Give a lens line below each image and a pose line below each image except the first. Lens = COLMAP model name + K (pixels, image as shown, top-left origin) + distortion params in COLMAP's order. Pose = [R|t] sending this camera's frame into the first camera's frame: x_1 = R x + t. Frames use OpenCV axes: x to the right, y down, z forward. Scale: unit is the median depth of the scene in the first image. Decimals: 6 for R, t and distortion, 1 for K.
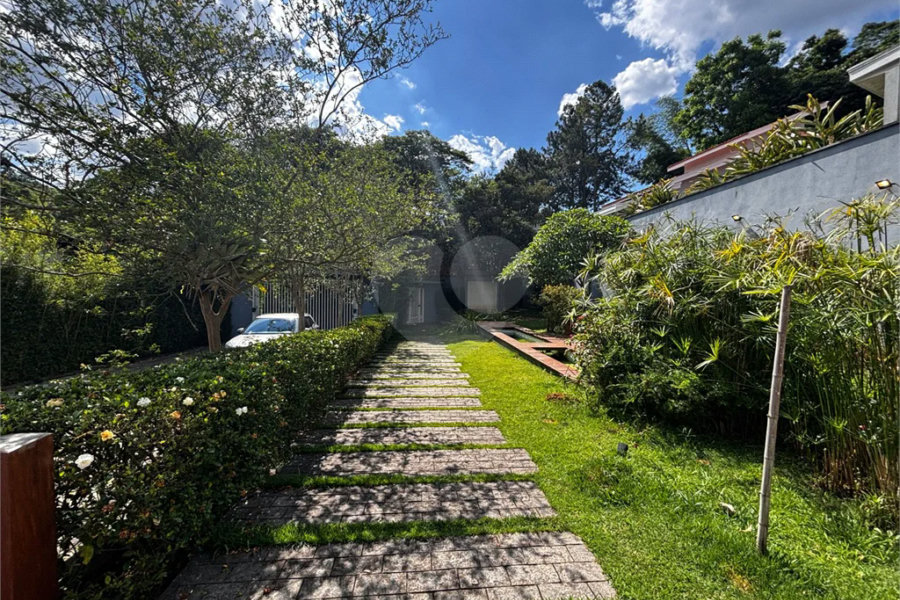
lens RADIAL K [[361.4, 0, 450.0], [0, 361.4, 300.0], [0, 0, 1]] dist [0.000014, 0.000037]
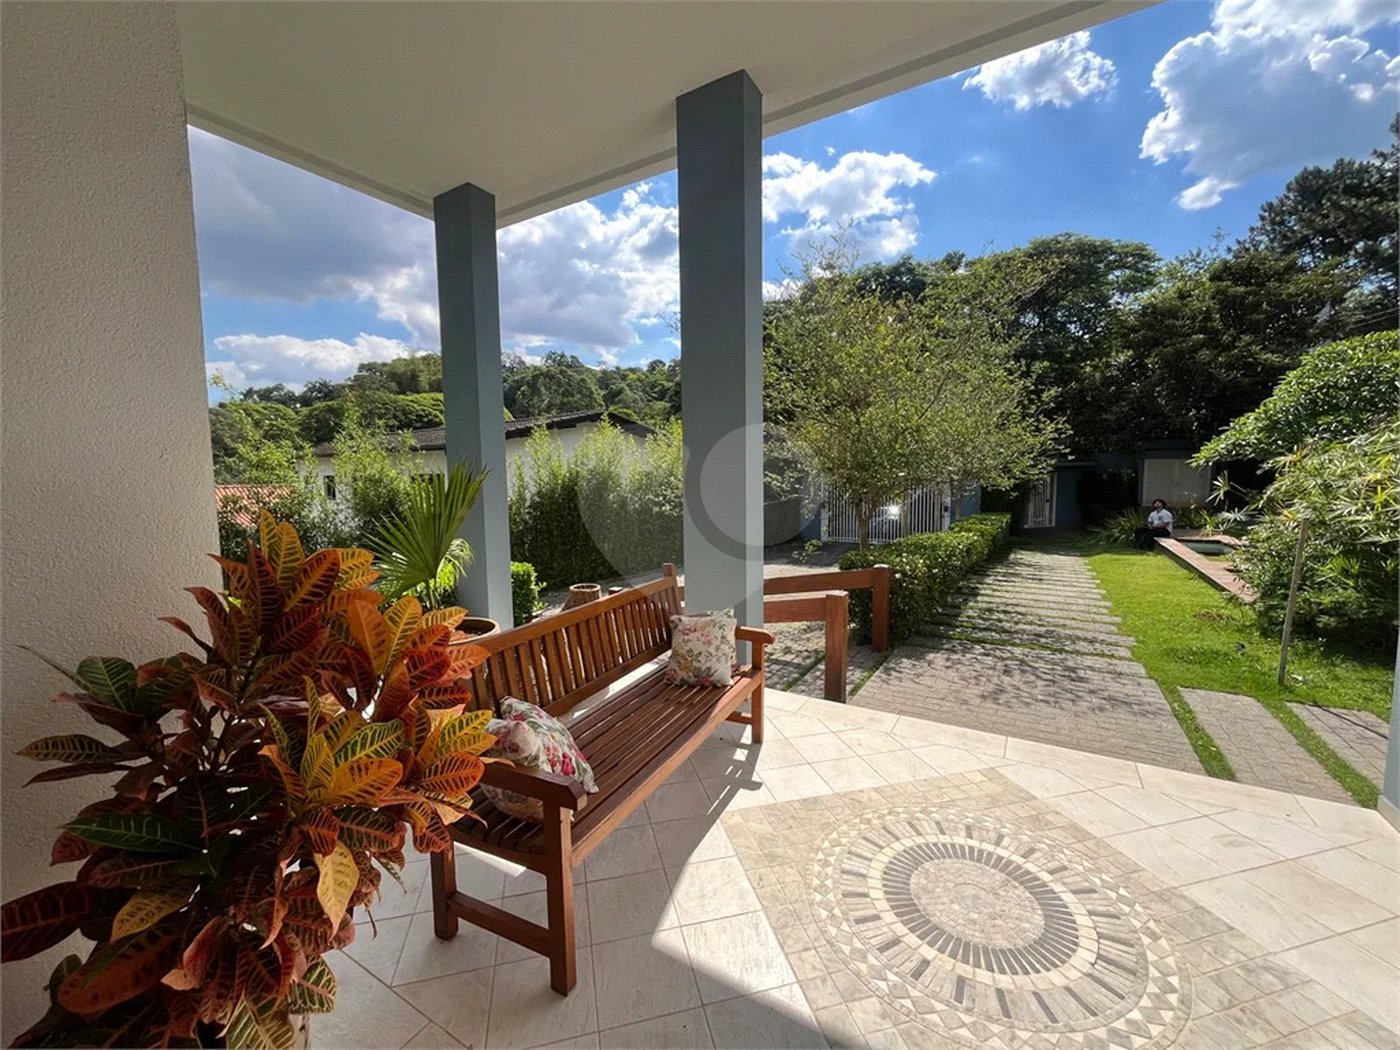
lens RADIAL K [[548.9, 0, 700.0], [0, 548.9, 525.0], [0, 0, 1]] dist [-0.001639, -0.000366]
pose [[0.793909, 0.030213, -0.607285, 0.039130], [0.013703, 0.997622, 0.067546, -0.027897], [0.607882, -0.061947, 0.791607, -0.325451]]
